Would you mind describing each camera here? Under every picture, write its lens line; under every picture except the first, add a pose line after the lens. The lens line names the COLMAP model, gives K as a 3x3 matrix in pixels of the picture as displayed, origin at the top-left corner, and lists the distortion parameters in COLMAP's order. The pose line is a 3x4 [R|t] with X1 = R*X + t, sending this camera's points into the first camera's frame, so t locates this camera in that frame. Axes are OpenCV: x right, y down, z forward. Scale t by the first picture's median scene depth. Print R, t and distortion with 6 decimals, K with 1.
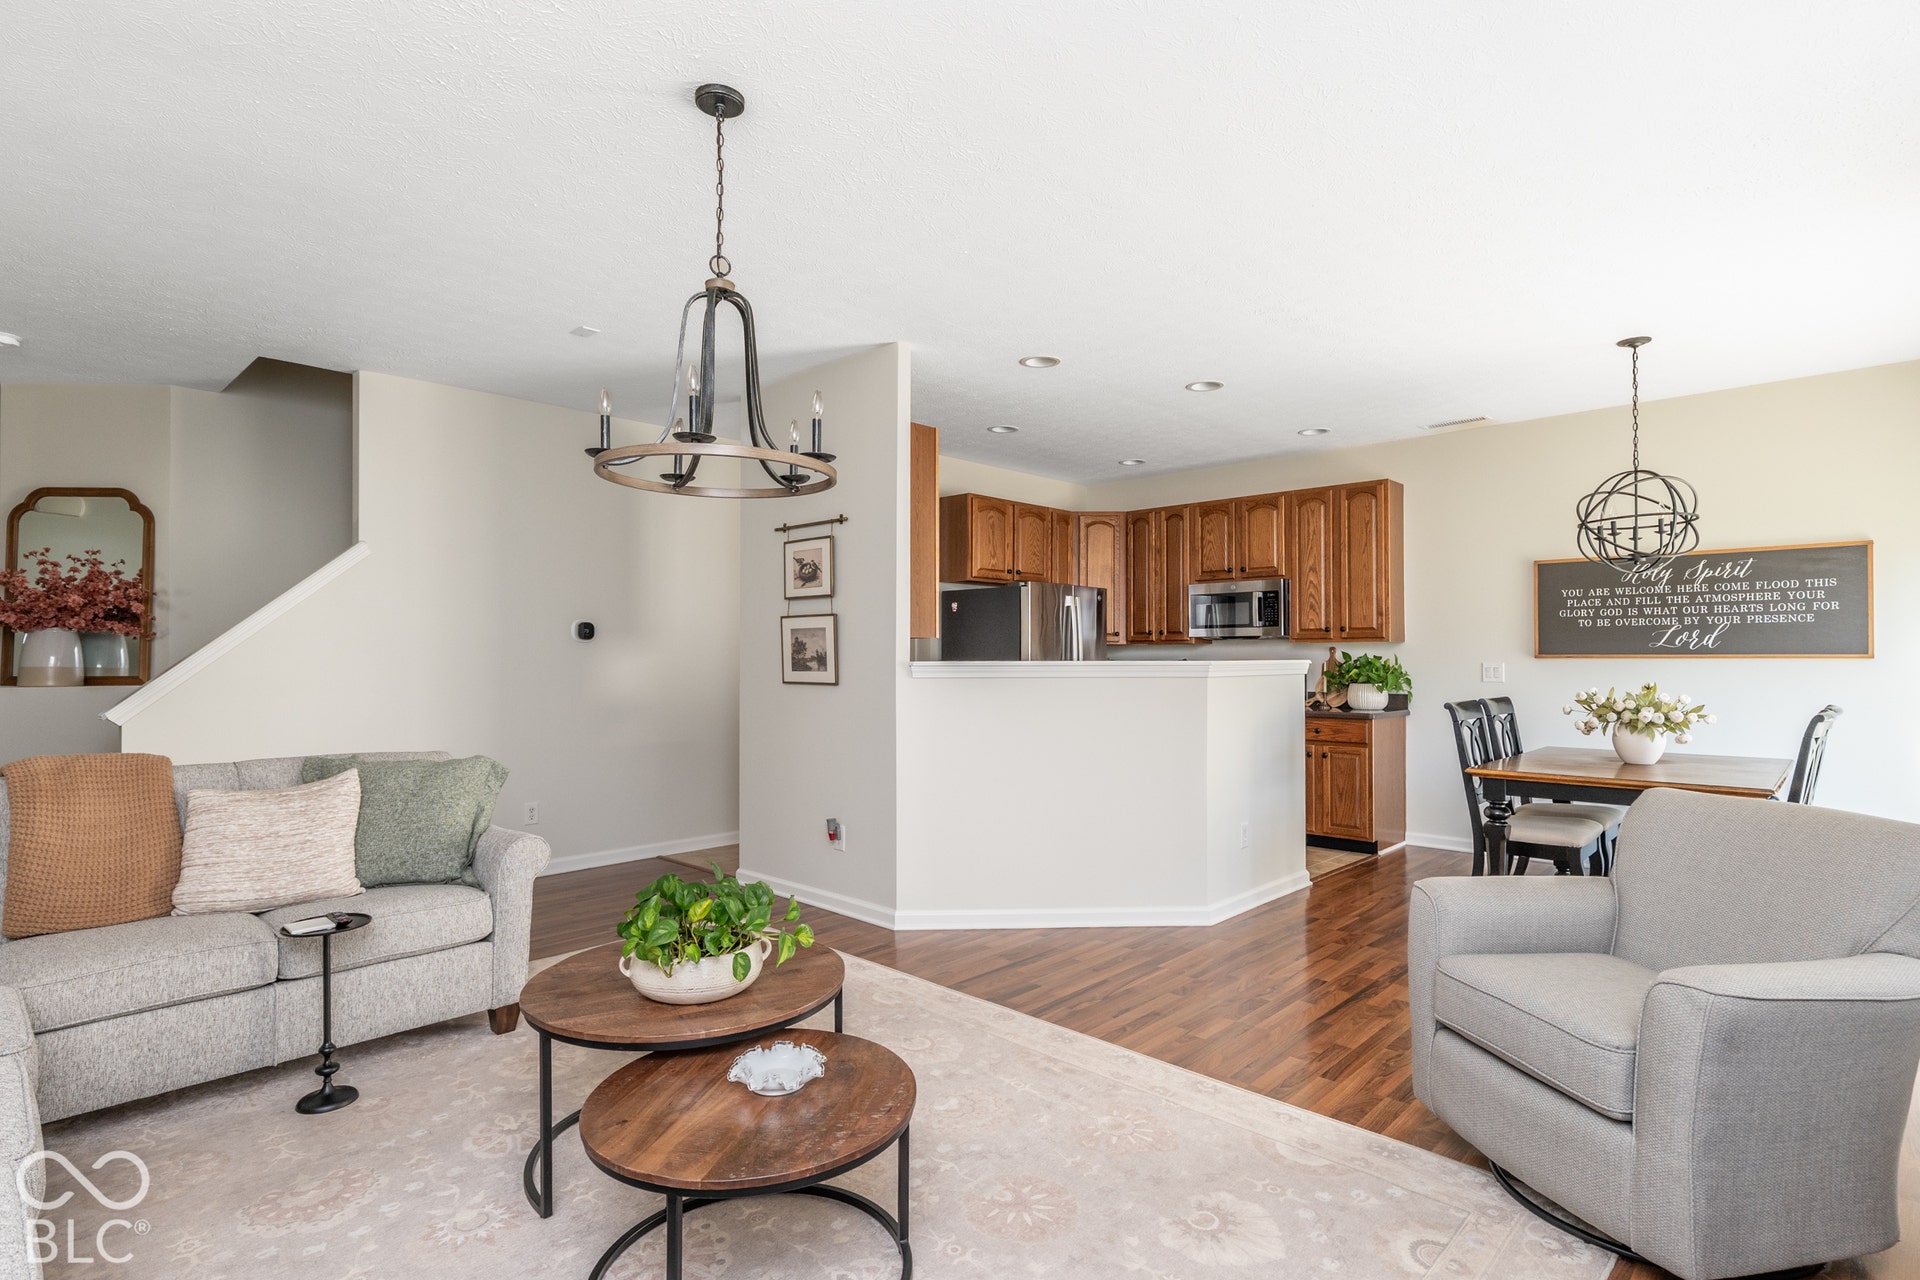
lens RADIAL K [[940.8, 0, 974.2], [0, 940.8, 646.7], [0, 0, 1]] dist [-0.005245, 0.004859]
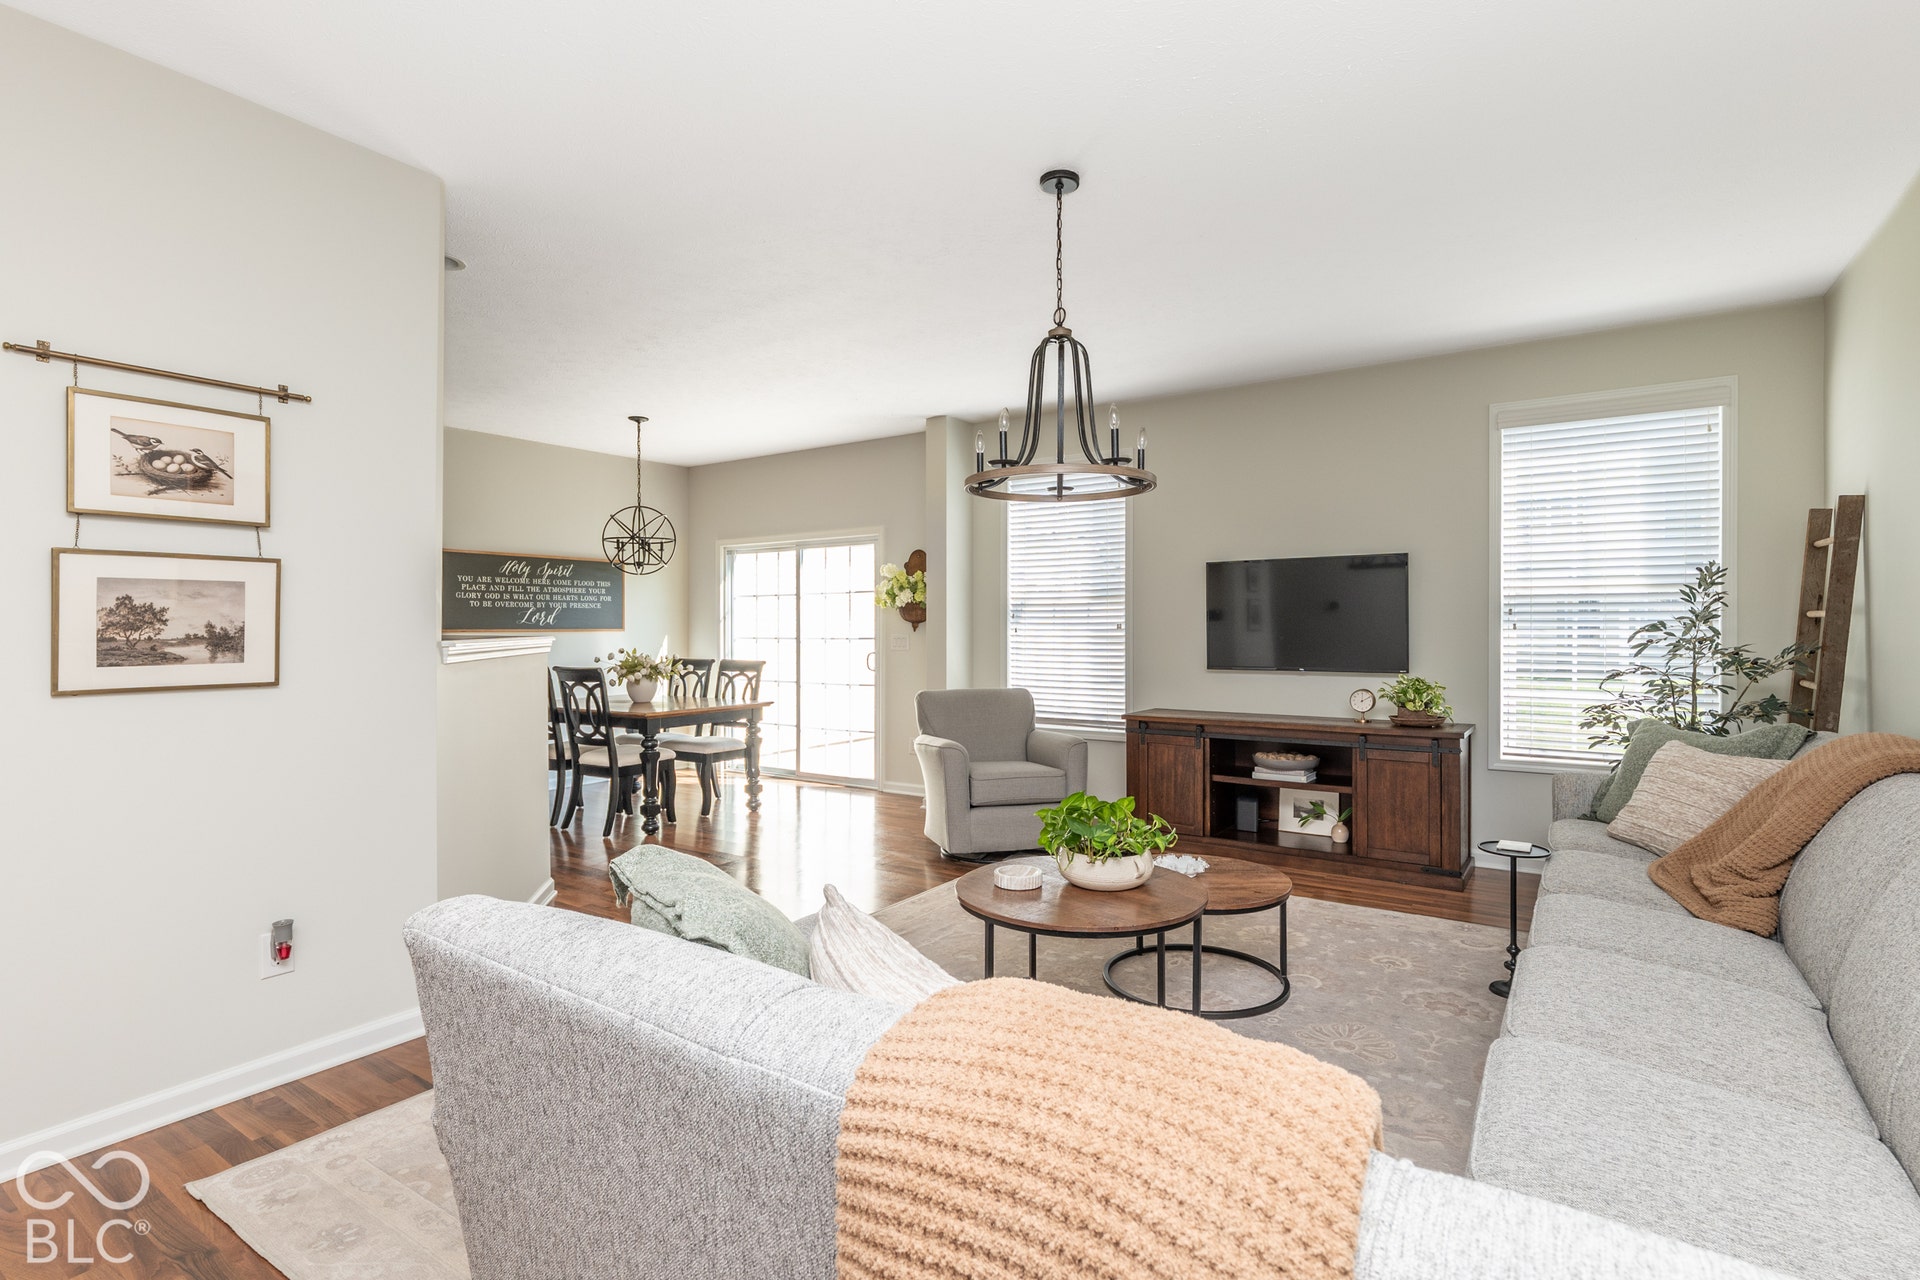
lens RADIAL K [[940.8, 0, 950.5], [0, 940.8, 628.6], [0, 0, 1]] dist [-0.005245, 0.004859]
pose [[-0.147763, 0.000301, 0.989023, -0.659775], [-0.009934, 0.999949, -0.001789, 0.003062], [-0.988973, -0.010090, -0.147752, 0.588662]]
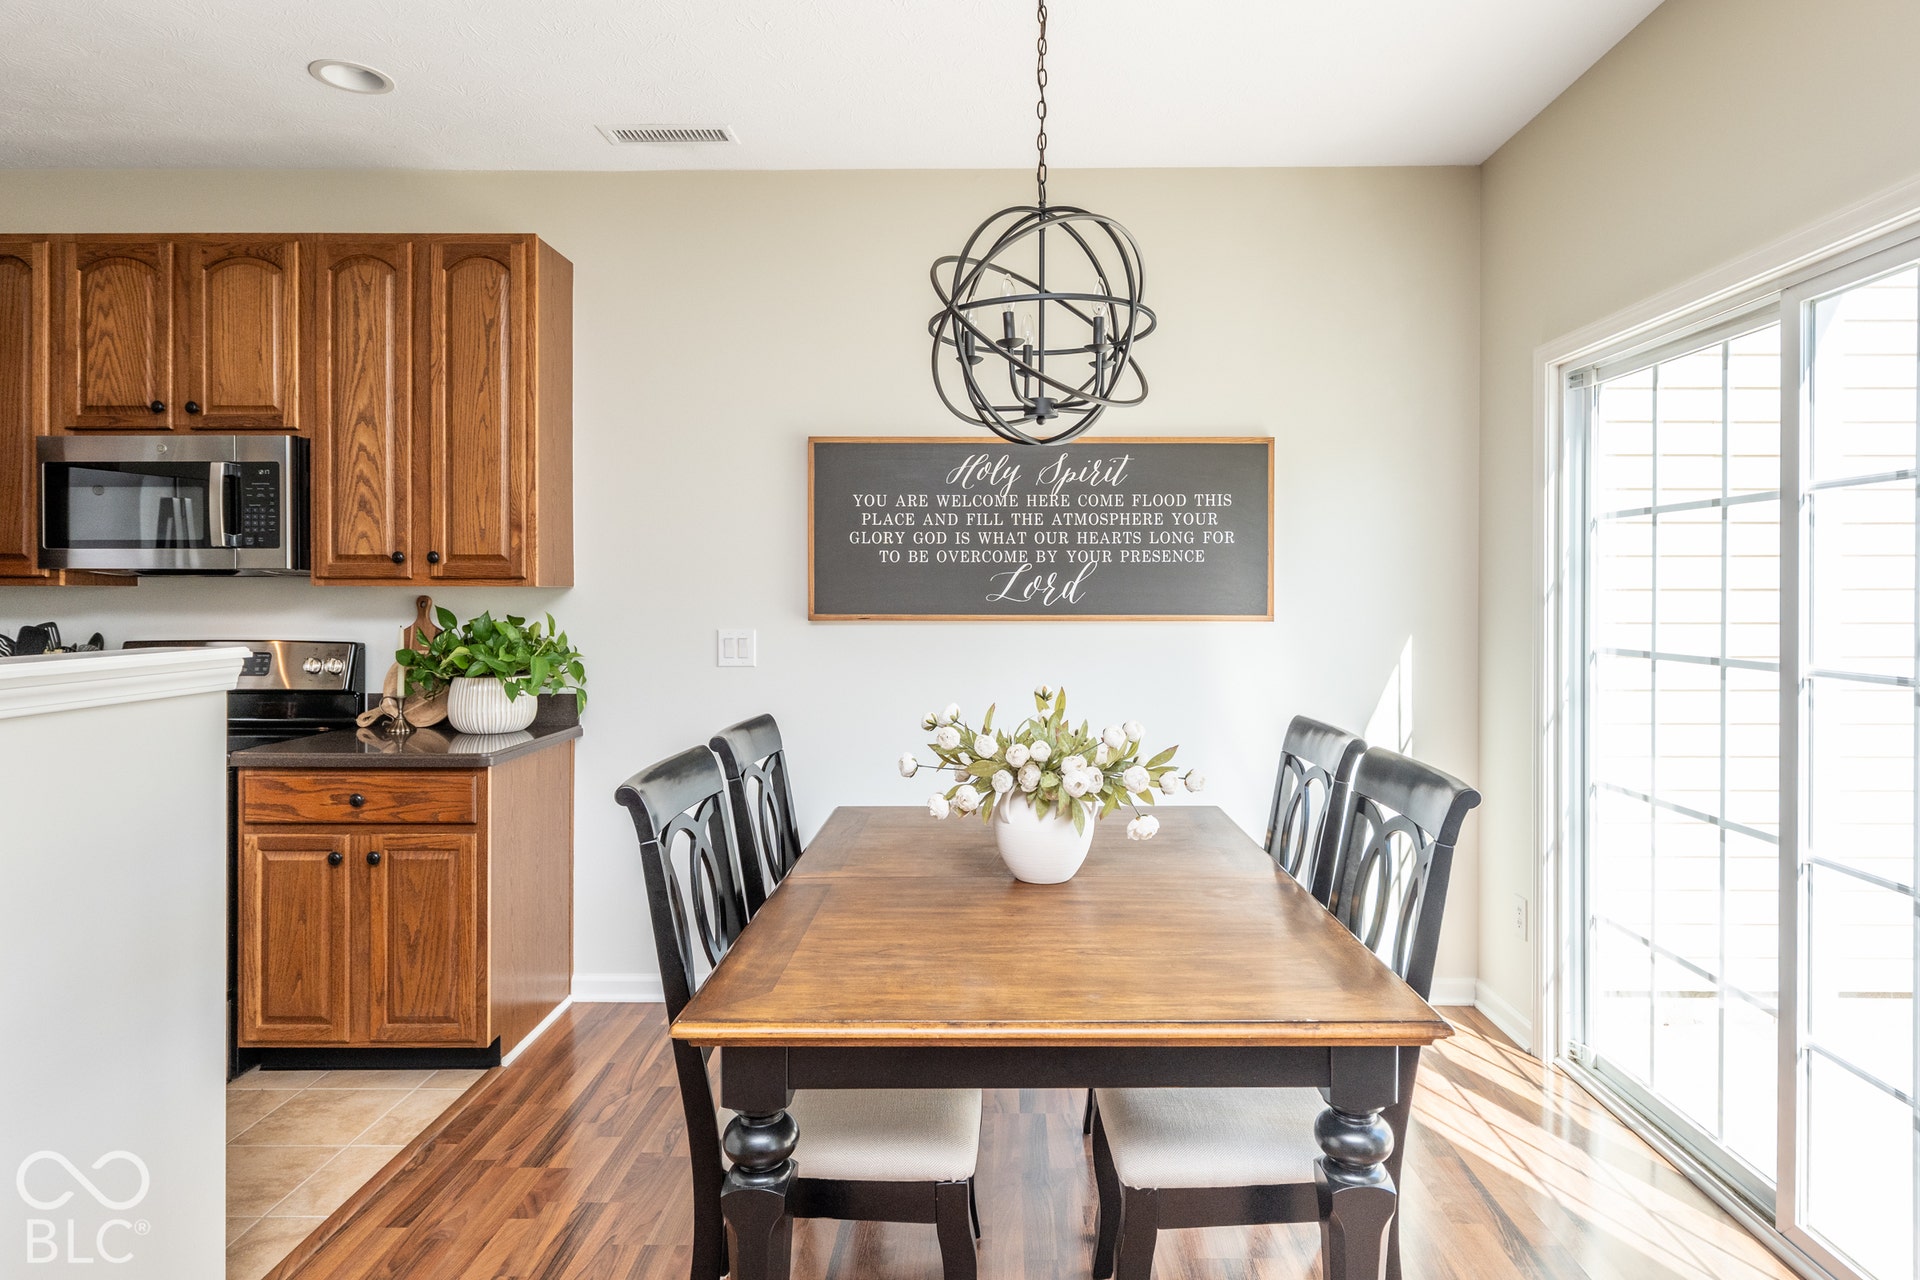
lens RADIAL K [[1088.4, 0, 997.0], [0, 1088.4, 592.9], [0, 0, 1]] dist [0.003597, -0.000230]
pose [[0.731940, 0.000512, 0.681369, 0.272962], [-0.009465, 0.999911, 0.009415, -0.010860], [-0.681303, -0.013340, 0.731880, 0.509332]]
